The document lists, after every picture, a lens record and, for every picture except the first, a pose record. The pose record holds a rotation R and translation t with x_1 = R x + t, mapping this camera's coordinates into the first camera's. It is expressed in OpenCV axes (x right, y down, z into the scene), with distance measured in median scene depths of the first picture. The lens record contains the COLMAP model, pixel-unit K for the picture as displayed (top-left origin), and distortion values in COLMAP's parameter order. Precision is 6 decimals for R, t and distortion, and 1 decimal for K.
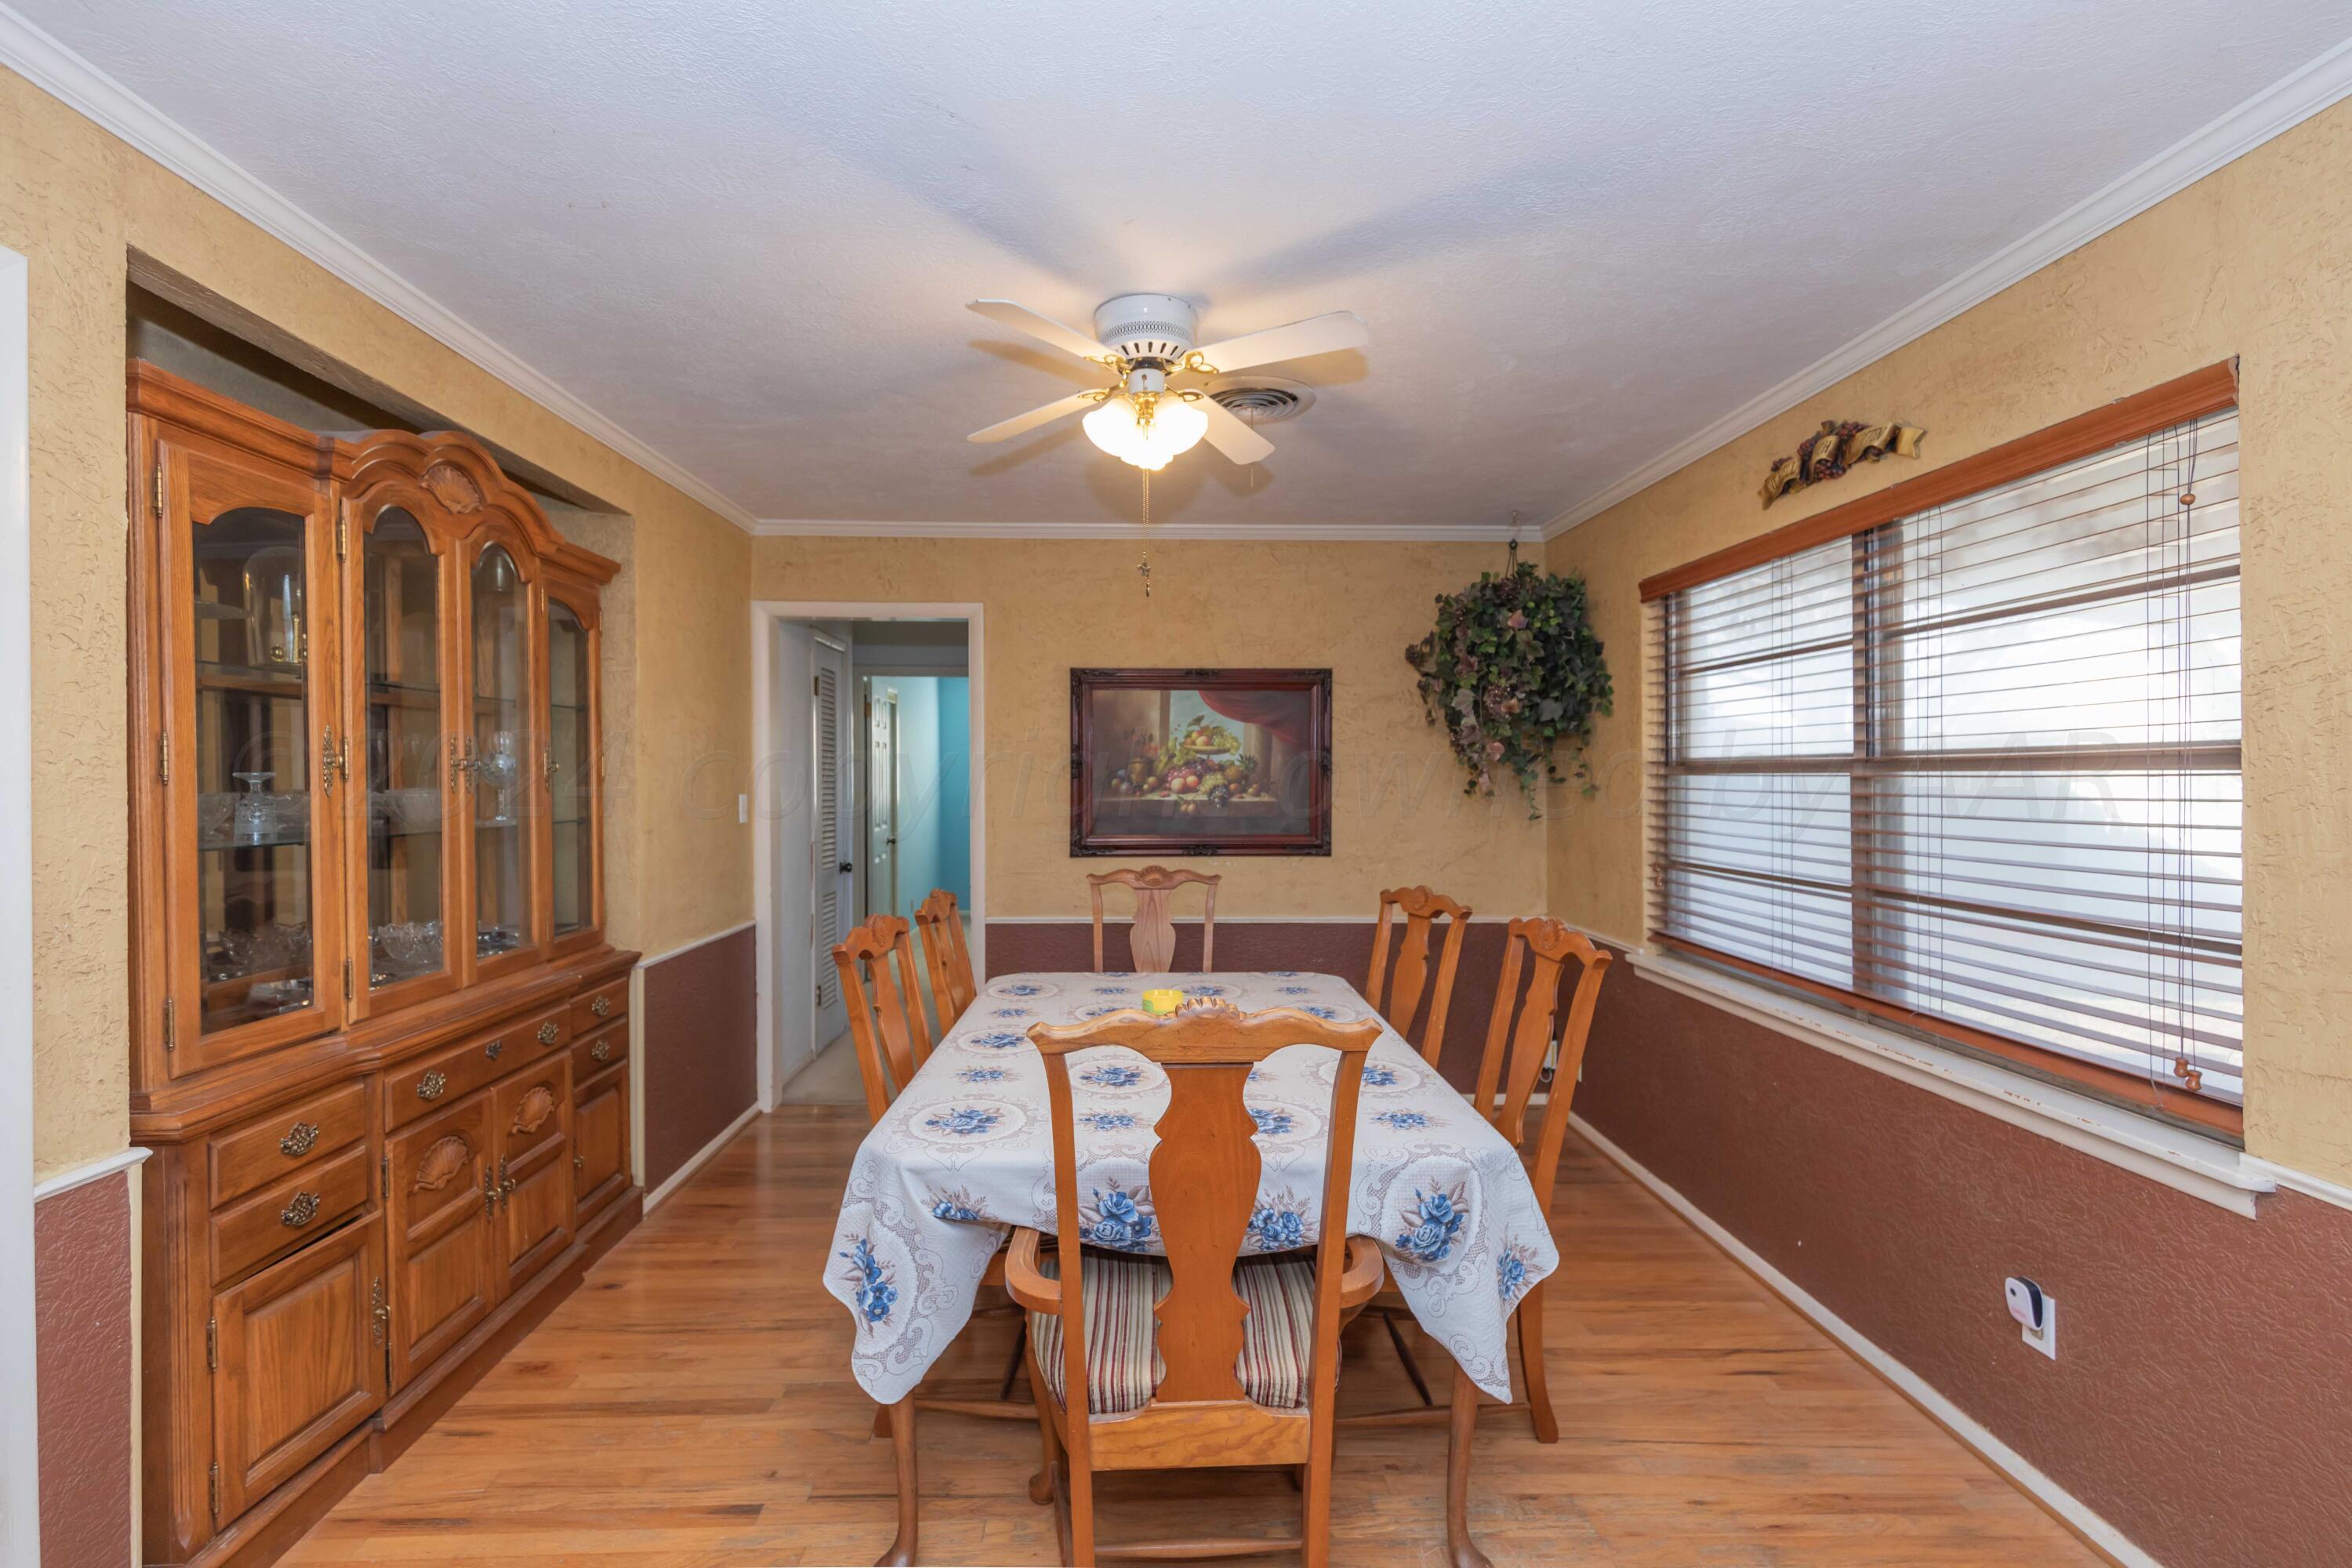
lens RADIAL K [[1052.5, 0, 1254.3], [0, 1052.5, 778.9], [0, 0, 1]] dist [0.005357, -0.001906]
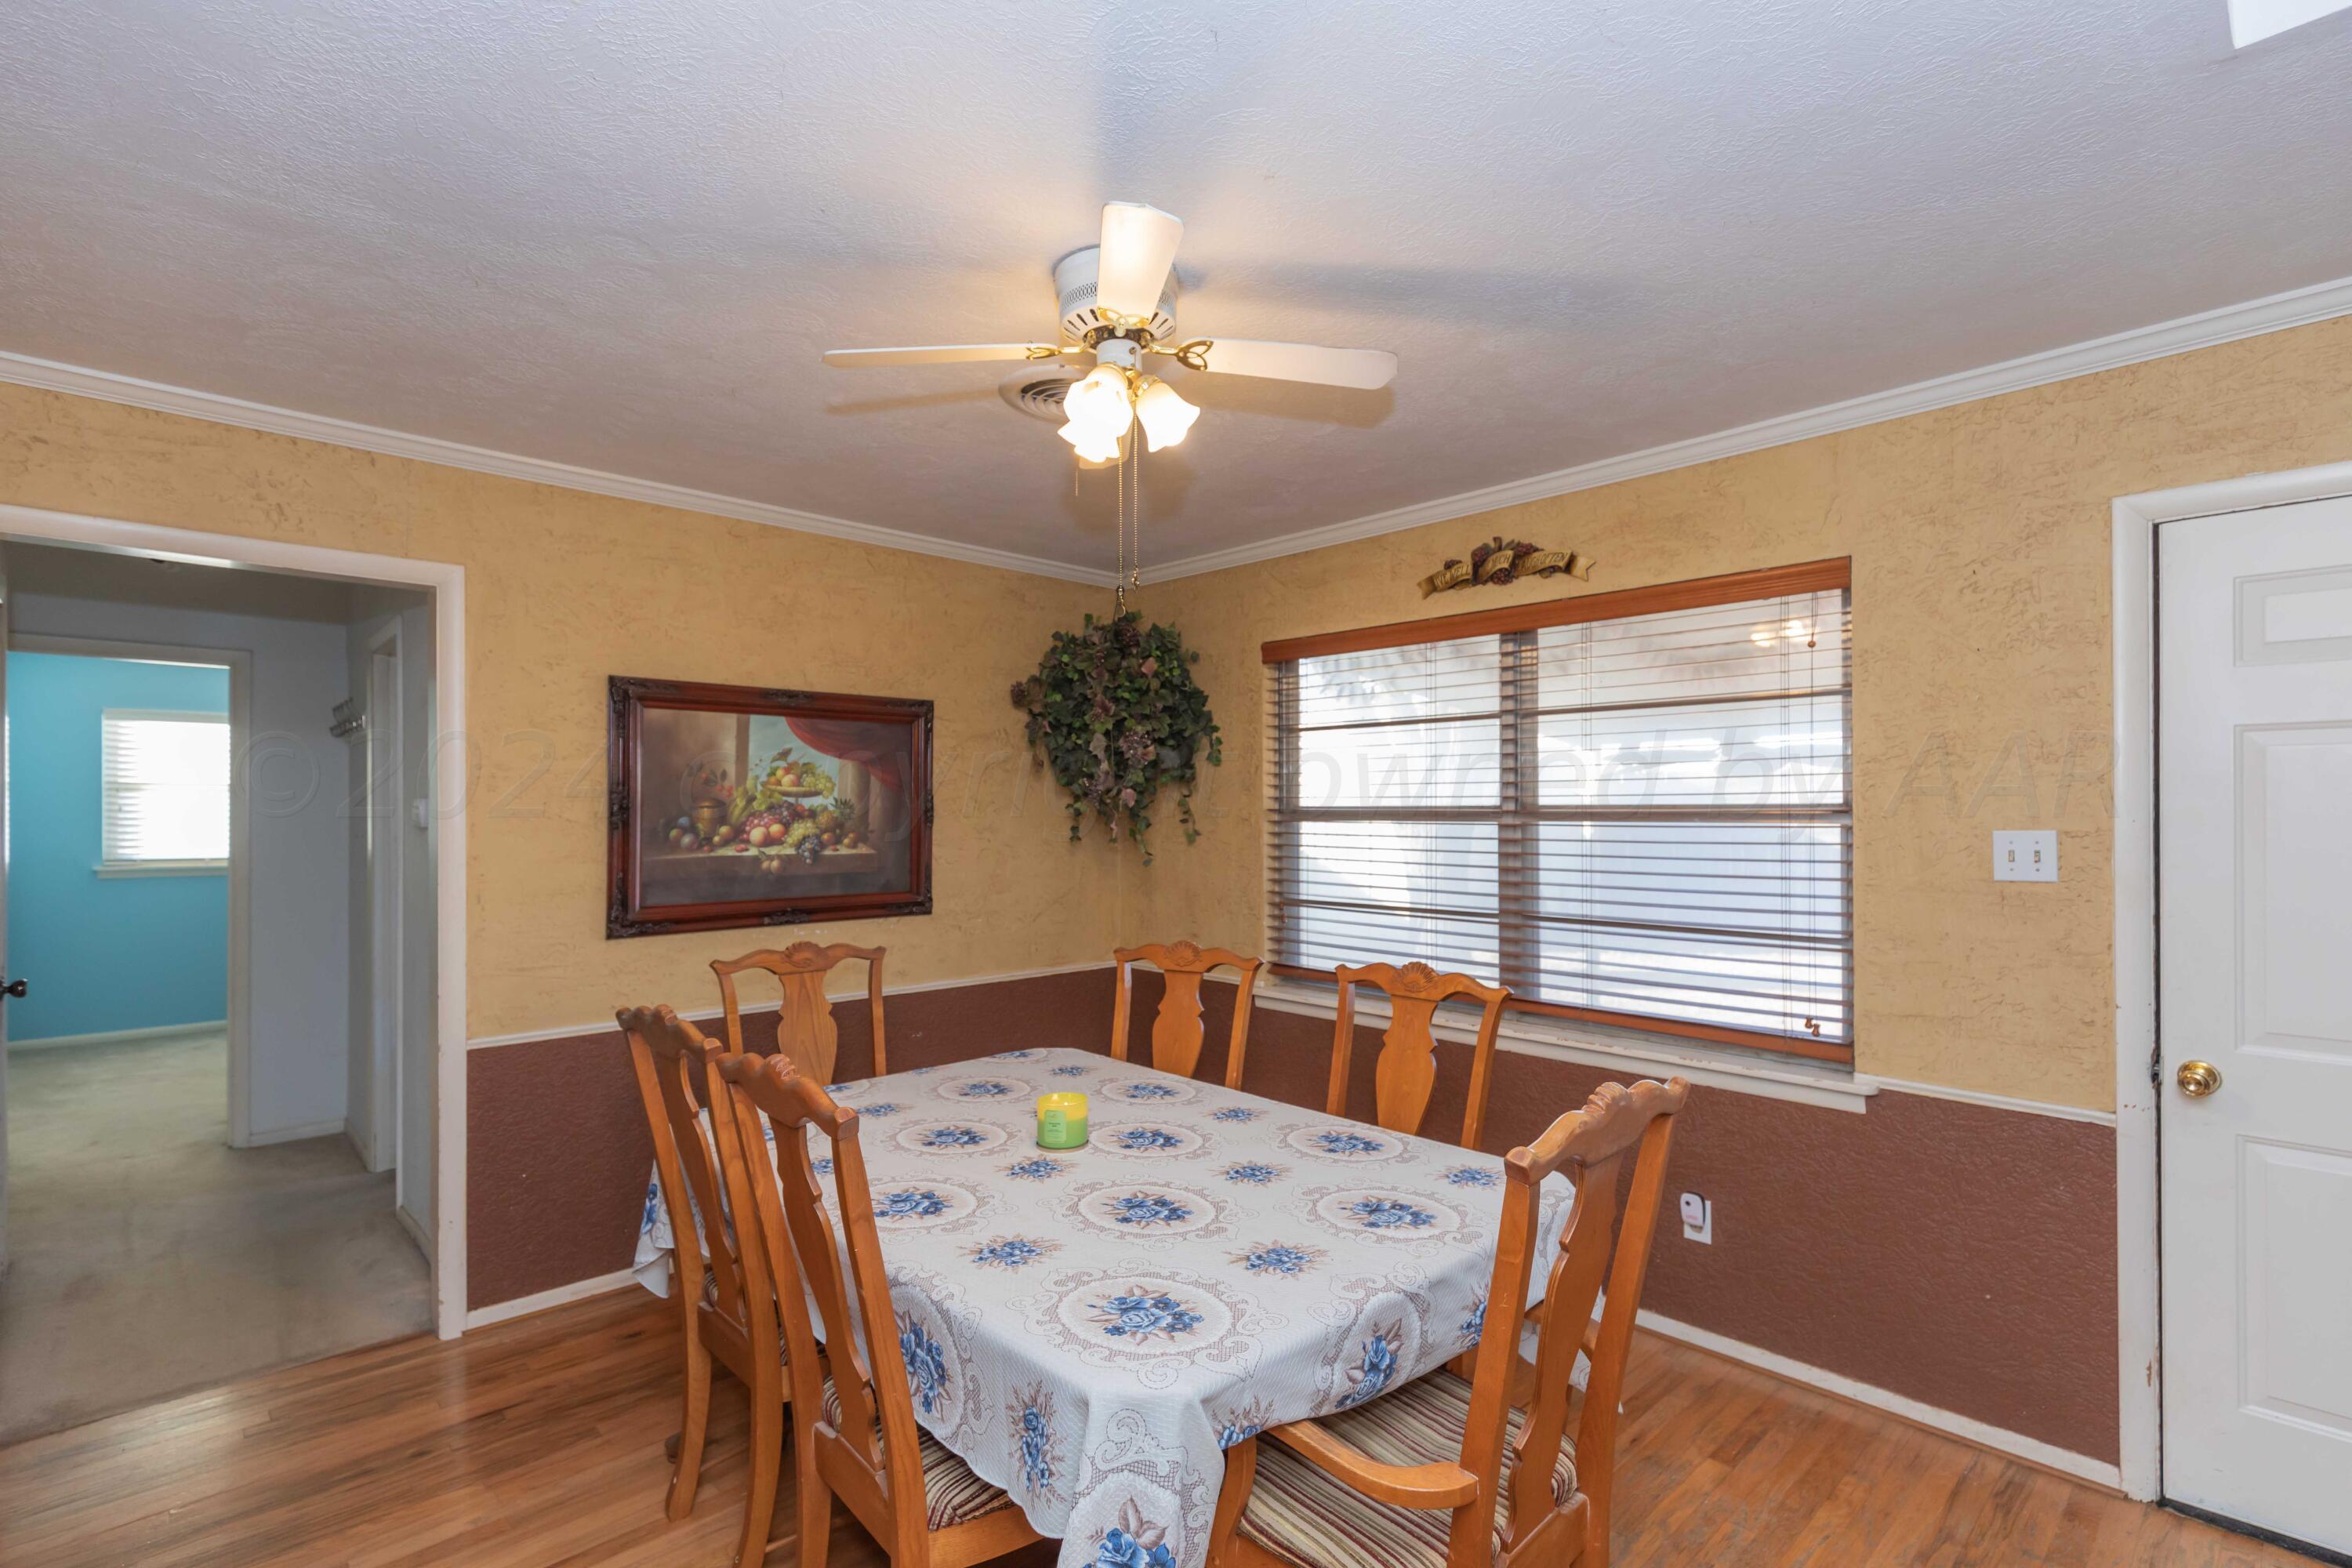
lens RADIAL K [[1052.5, 0, 1164.0], [0, 1052.5, 805.5], [0, 0, 1]] dist [0.005357, -0.001906]
pose [[0.758160, 0.002358, 0.652064, -0.487333], [0.001171, 0.999987, -0.004978, -0.017402], [-0.652068, 0.004538, 0.758147, 0.283347]]
